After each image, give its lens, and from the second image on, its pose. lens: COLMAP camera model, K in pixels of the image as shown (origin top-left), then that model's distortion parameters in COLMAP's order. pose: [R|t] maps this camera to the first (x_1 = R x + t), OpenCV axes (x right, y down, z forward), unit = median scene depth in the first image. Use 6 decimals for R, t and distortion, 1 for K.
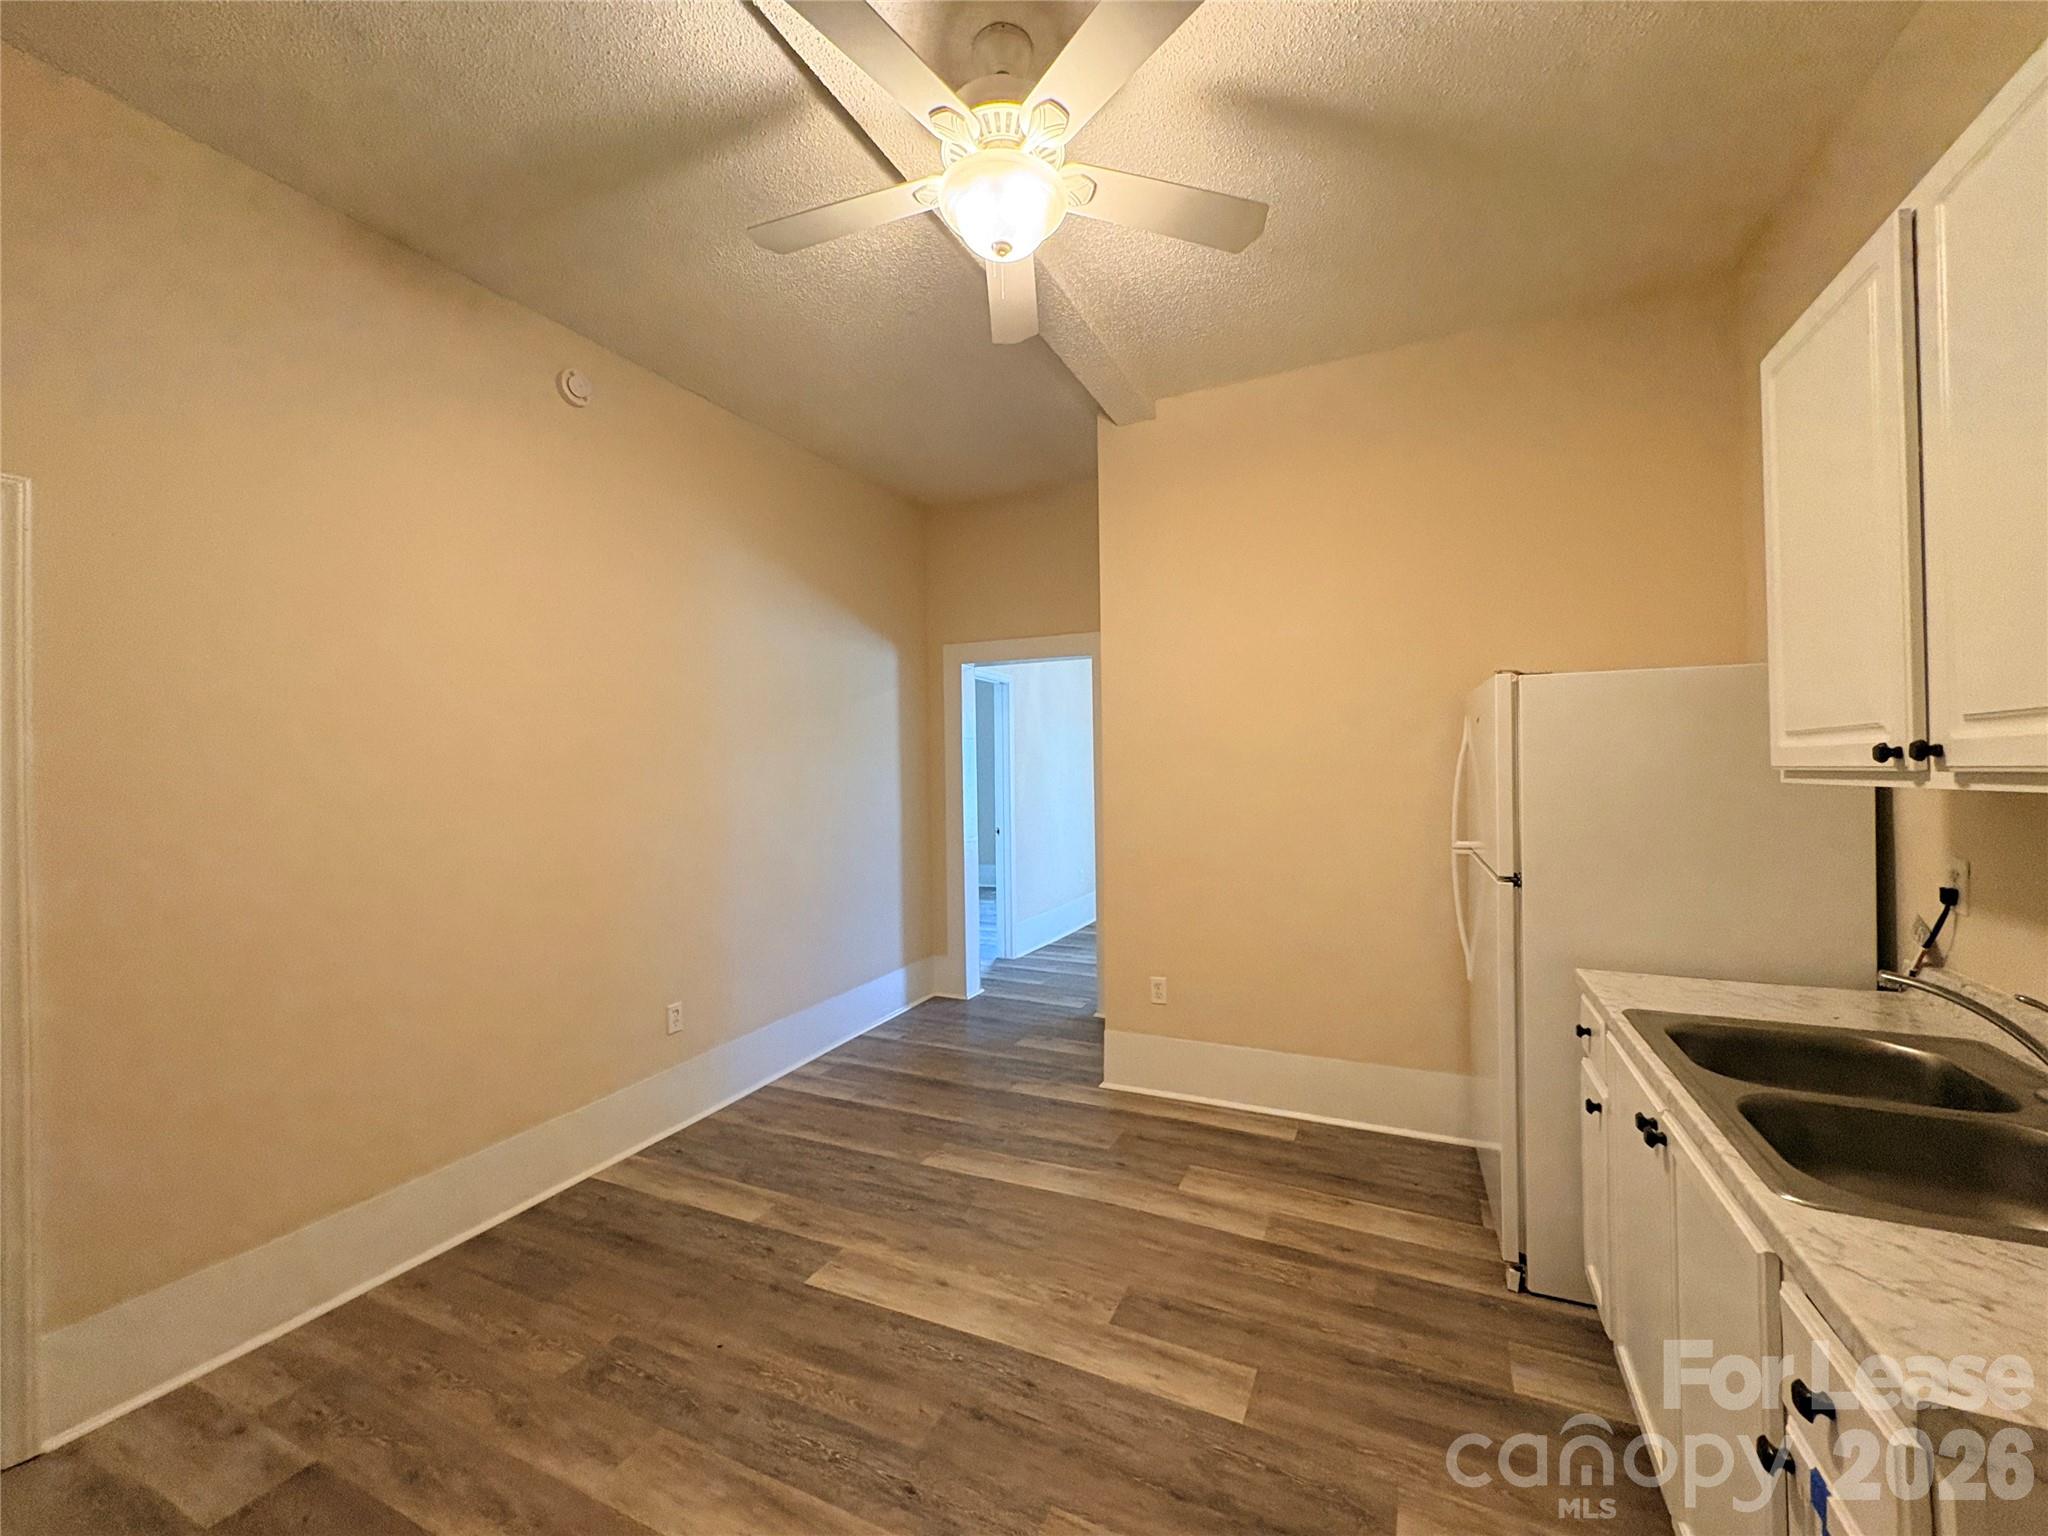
lens RADIAL K [[814.9, 0, 1033.0], [0, 814.9, 770.6], [0, 0, 1]] dist [-0.001619, 0.000289]
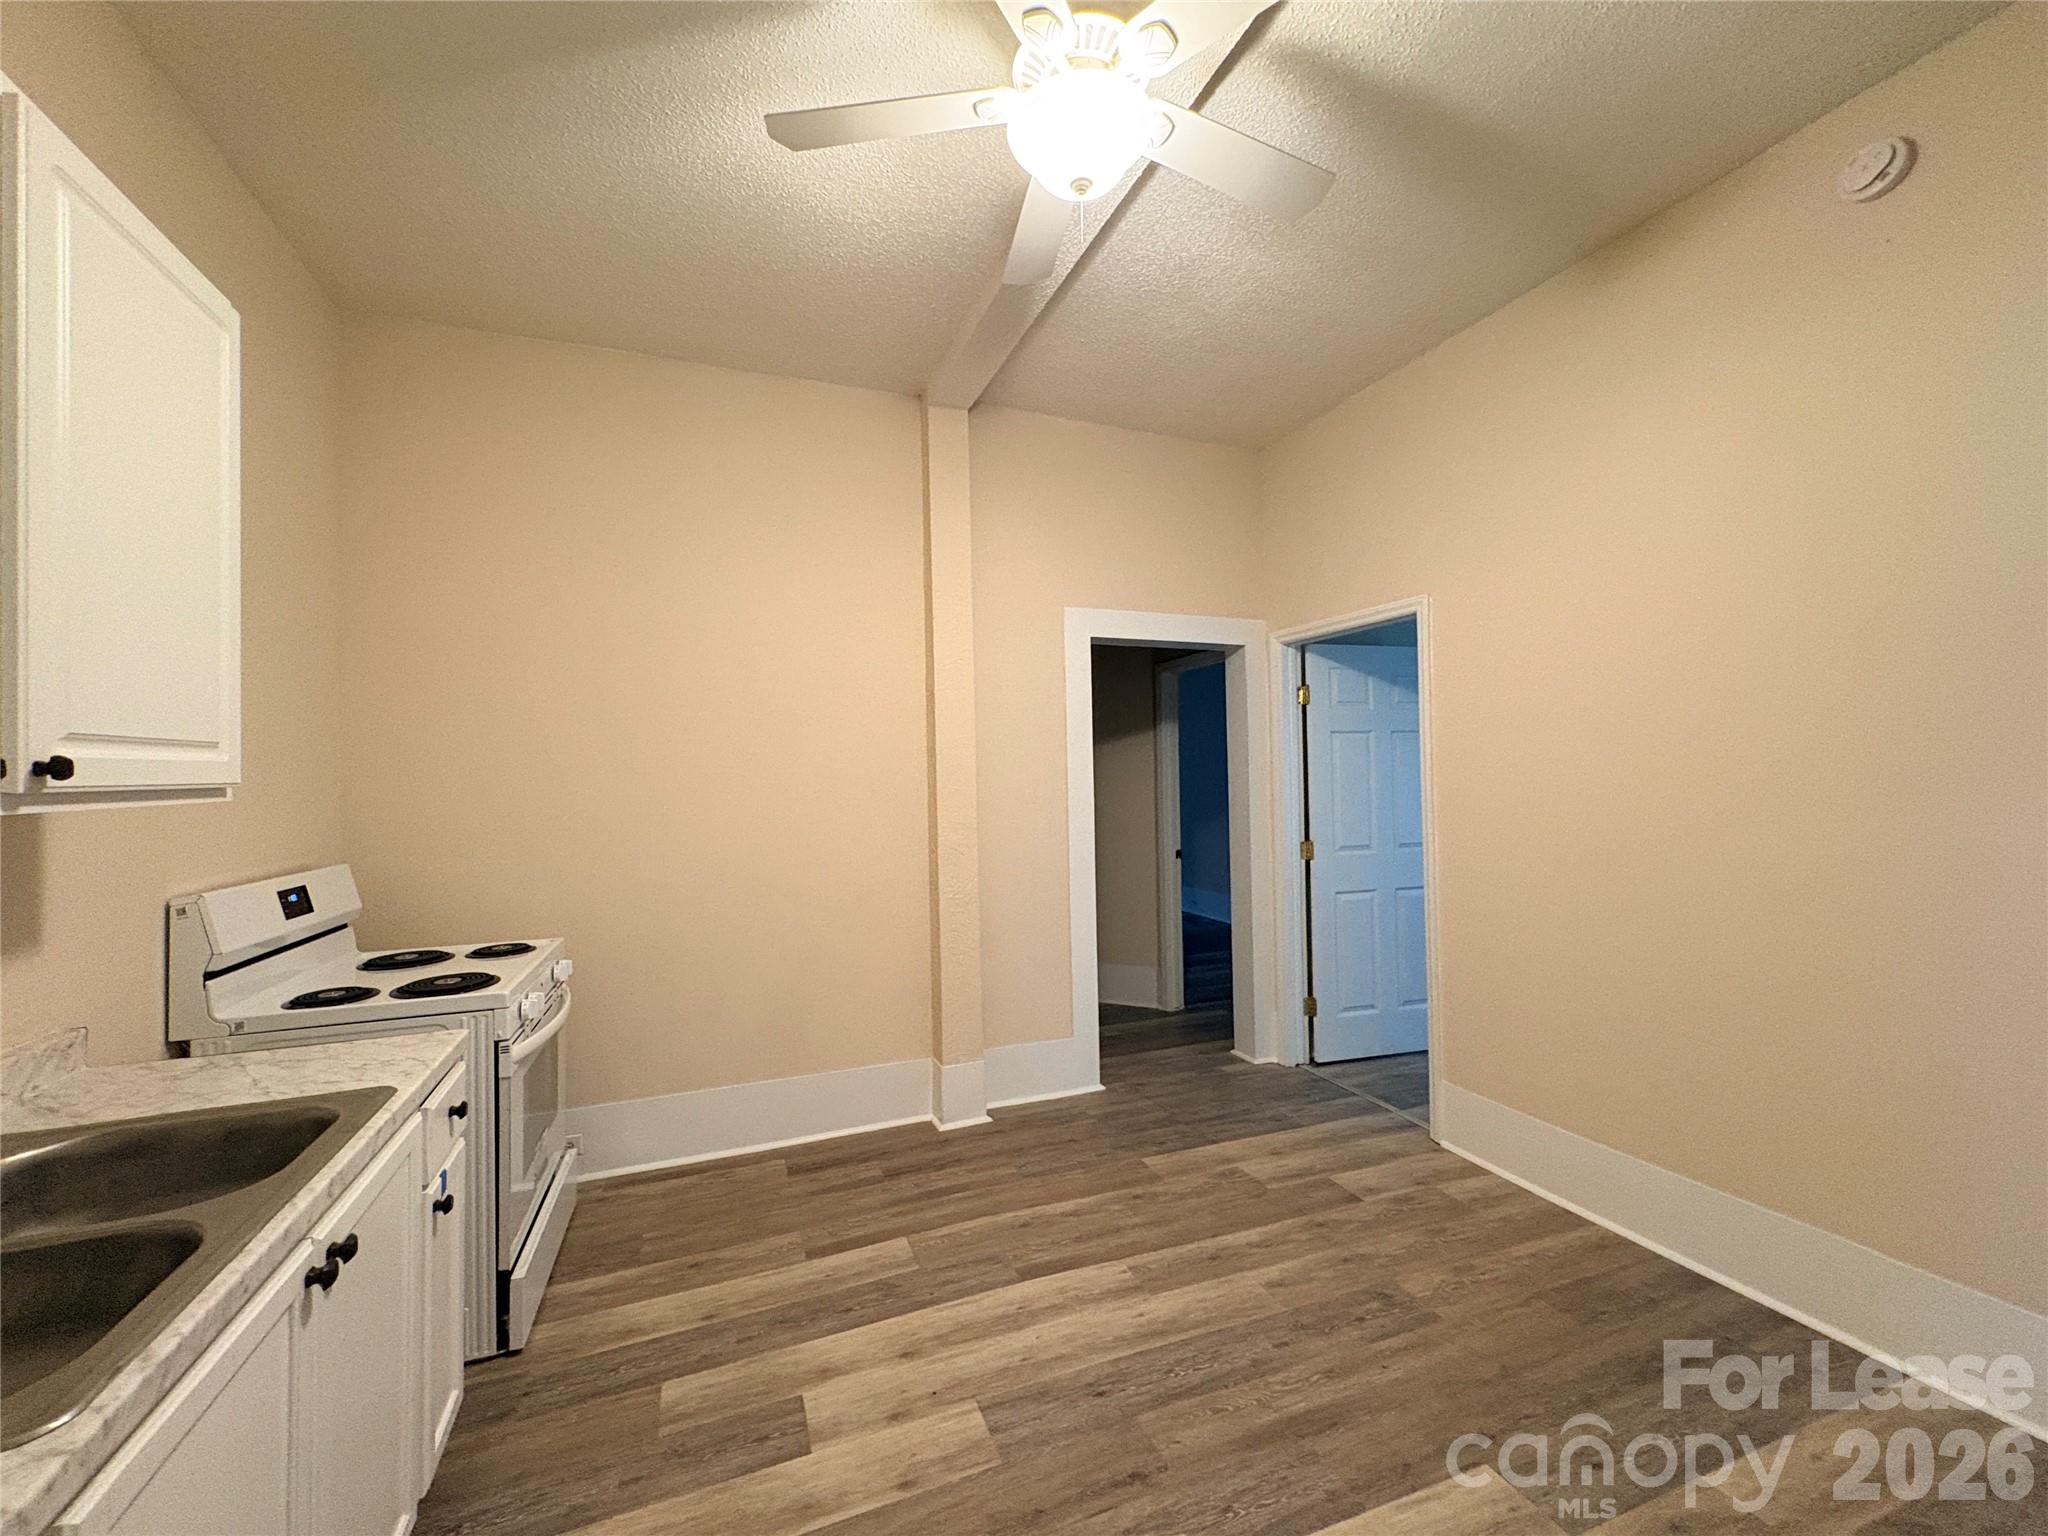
lens RADIAL K [[814.9, 0, 1024.6], [0, 814.9, 766.0], [0, 0, 1]] dist [-0.001619, 0.000289]
pose [[-0.687796, 0.014876, -0.725752, 0.611980], [0.020327, 0.999793, 0.001230, -0.004159], [0.725620, -0.013906, -0.687955, 1.420915]]
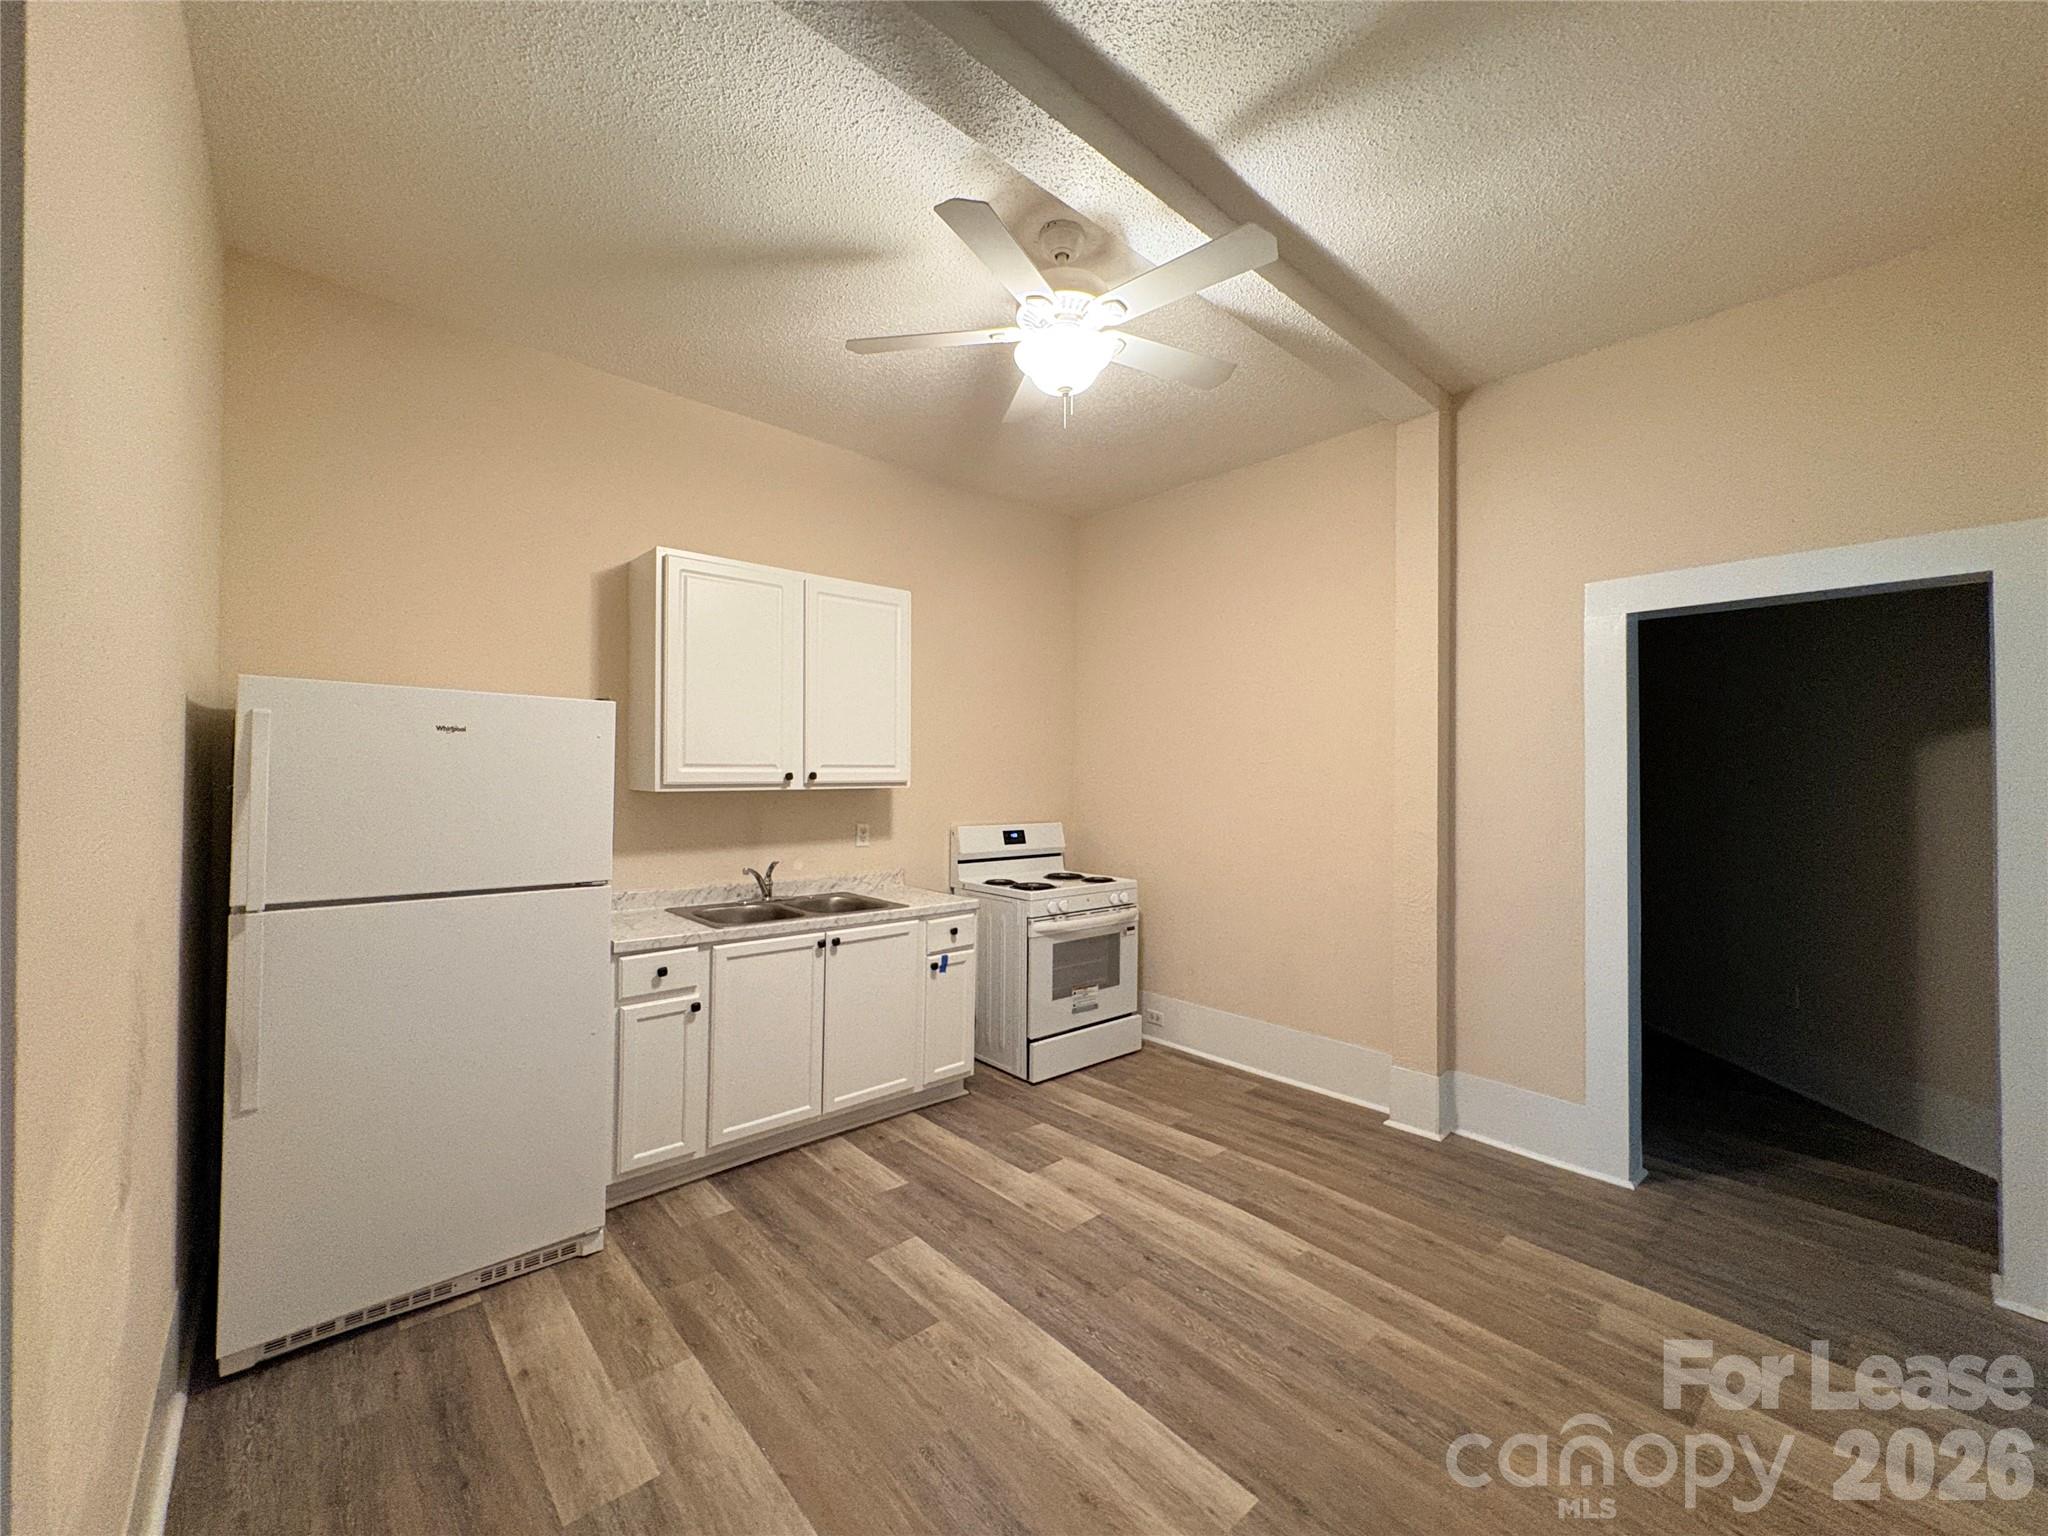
lens RADIAL K [[814.9, 0, 1015.8], [0, 814.9, 764.7], [0, 0, 1]] dist [-0.001619, 0.000289]
pose [[-0.917700, 0.014730, 0.397001, -0.443849], [0.010051, 0.999853, -0.013865, -0.010220], [-0.397147, -0.008734, -0.917714, 2.051632]]
